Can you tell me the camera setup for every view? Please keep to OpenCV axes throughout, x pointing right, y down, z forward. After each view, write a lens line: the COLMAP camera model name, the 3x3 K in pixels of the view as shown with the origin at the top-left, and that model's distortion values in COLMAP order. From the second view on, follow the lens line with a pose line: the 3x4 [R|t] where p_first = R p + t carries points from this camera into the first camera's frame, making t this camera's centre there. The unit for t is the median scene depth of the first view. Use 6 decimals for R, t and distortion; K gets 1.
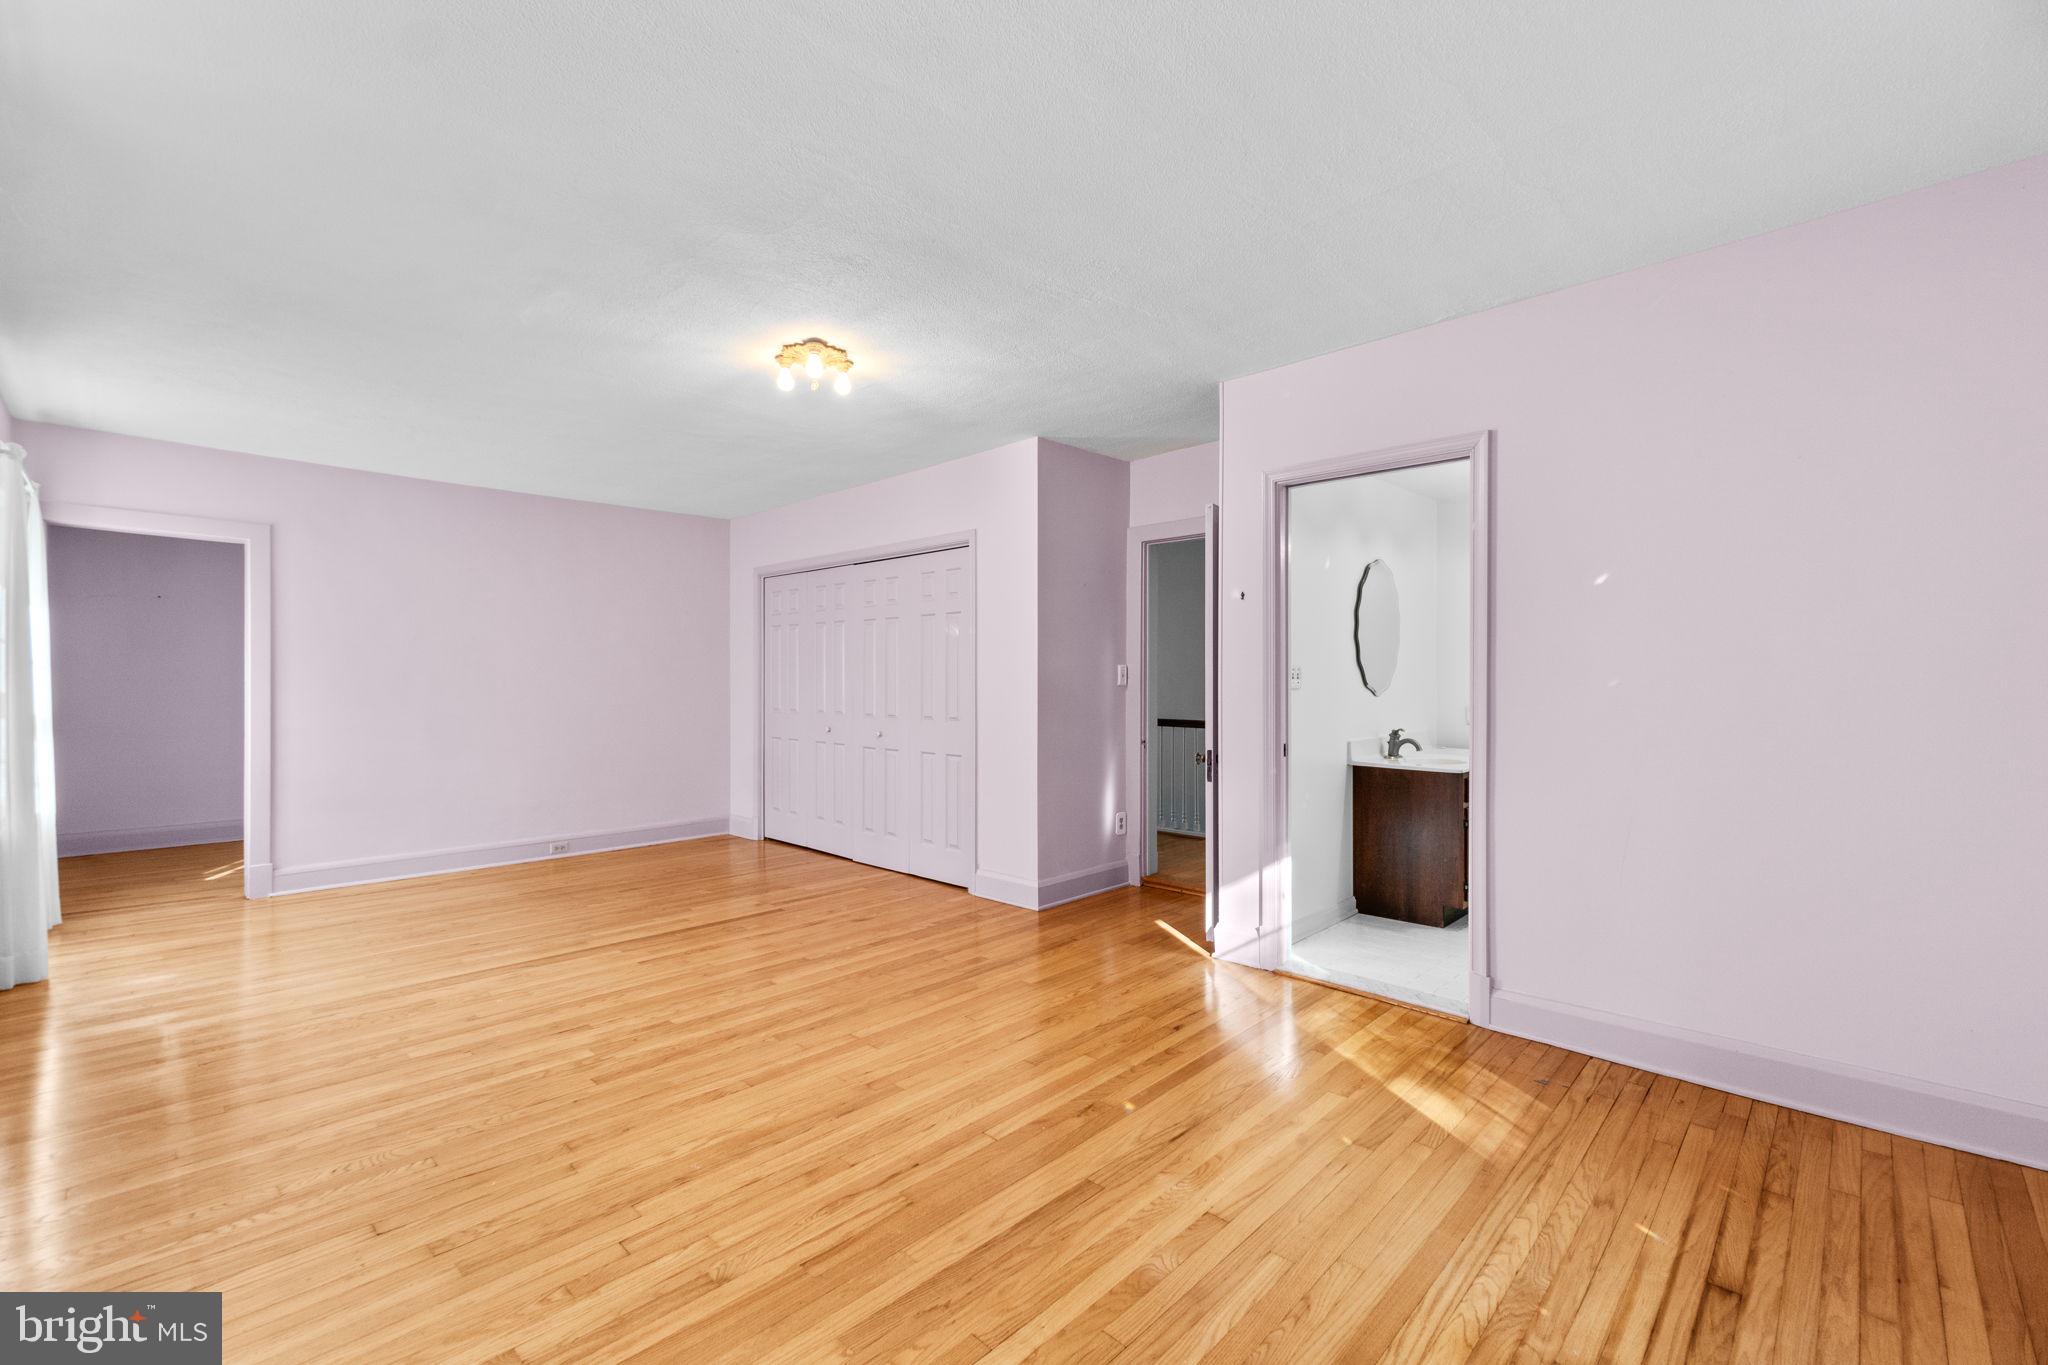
lens RADIAL K [[879.3, 0, 1024.0], [0, 879.3, 682.5], [0, 0, 1]] dist [-0.002209, -0.000261]
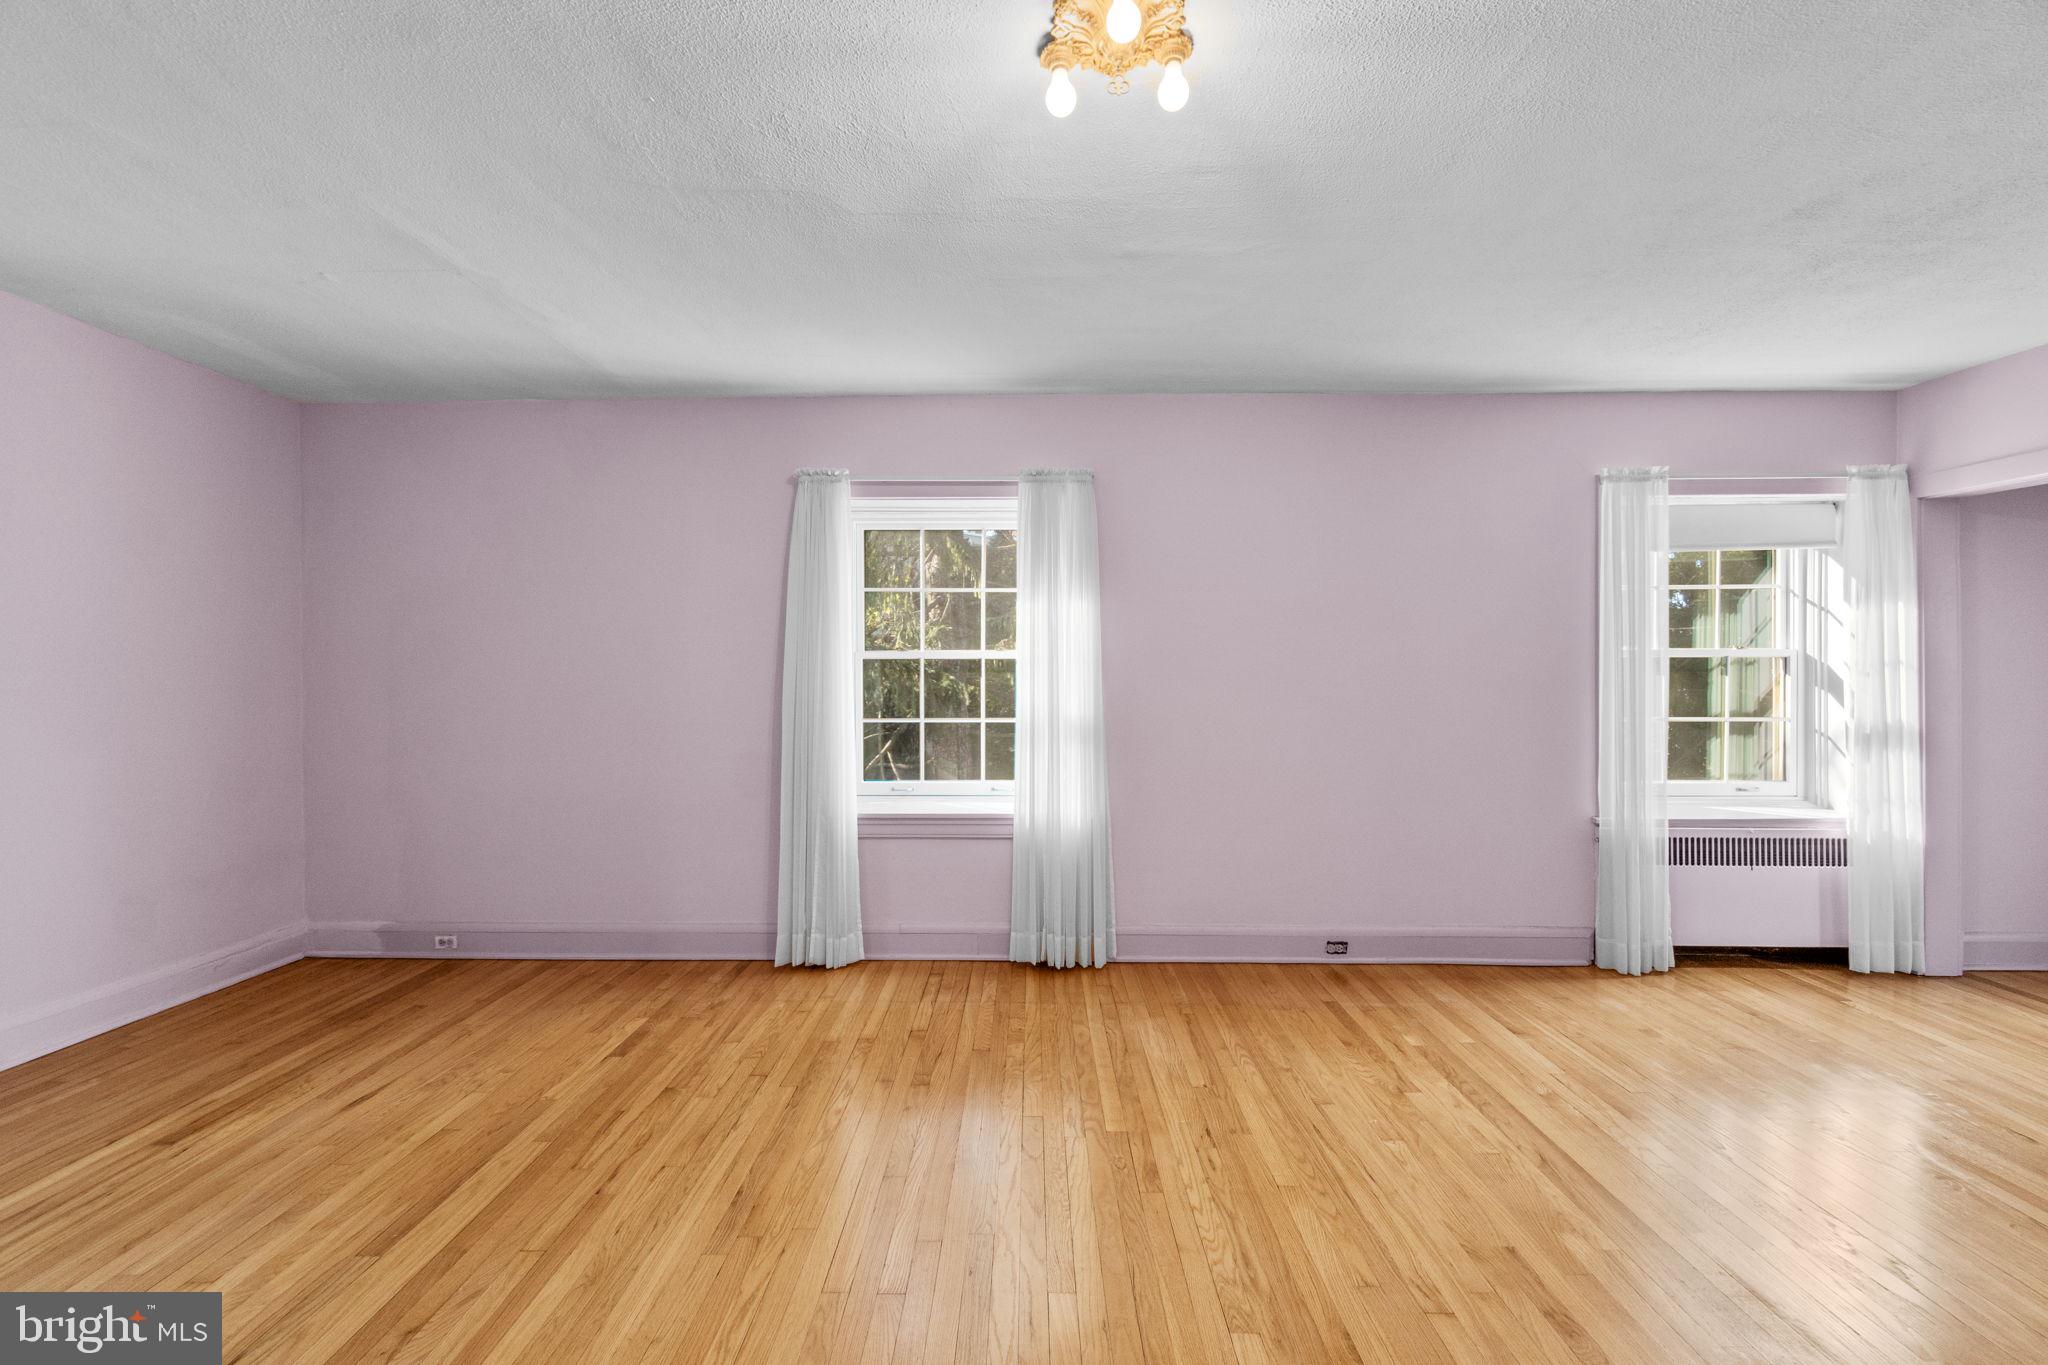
lens RADIAL K [[879.3, 0, 1024.0], [0, 879.3, 682.5], [0, 0, 1]] dist [-0.002209, -0.000261]
pose [[-0.716525, 0.005295, -0.697541, 0.230846], [0.007666, 0.999971, -0.000284, -0.013254], [0.697519, -0.005551, -0.716545, 2.184403]]
